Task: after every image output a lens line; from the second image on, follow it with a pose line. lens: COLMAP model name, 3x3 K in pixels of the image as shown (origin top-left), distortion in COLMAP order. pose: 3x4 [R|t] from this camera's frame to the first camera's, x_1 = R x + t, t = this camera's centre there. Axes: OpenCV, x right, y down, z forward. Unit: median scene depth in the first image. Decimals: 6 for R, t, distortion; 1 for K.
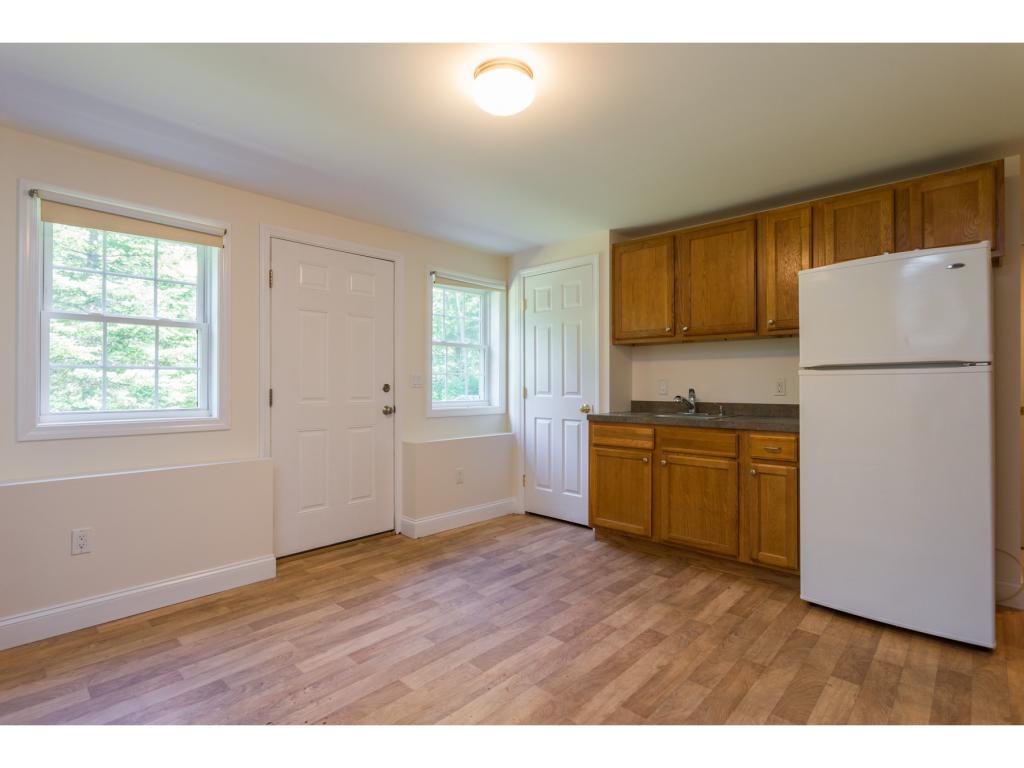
lens RADIAL K [[528.0, 0, 514.0], [0, 528.0, 380.3], [0, 0, 1]] dist [-0.003753, 0.001887]
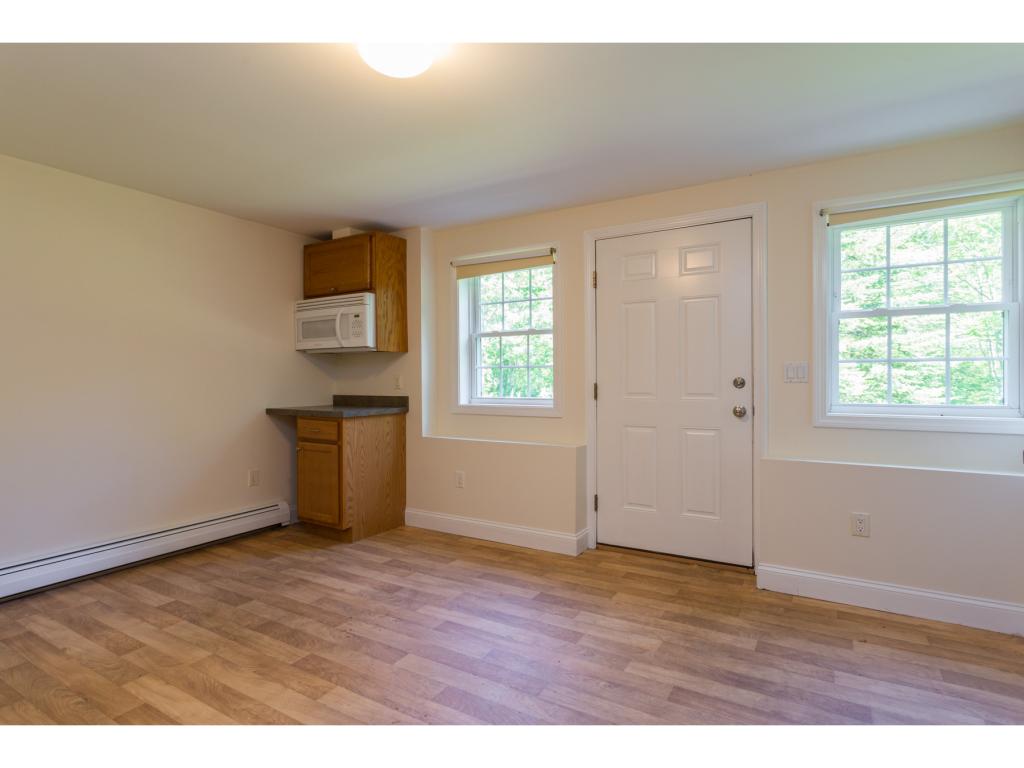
lens RADIAL K [[528.0, 0, 514.0], [0, 528.0, 380.3], [0, 0, 1]] dist [-0.003753, 0.001887]
pose [[0.197436, 0.000165, -0.980316, 0.546417], [0.012105, 0.999923, 0.002606, 0.005662], [0.980241, -0.012381, 0.197419, 0.619471]]
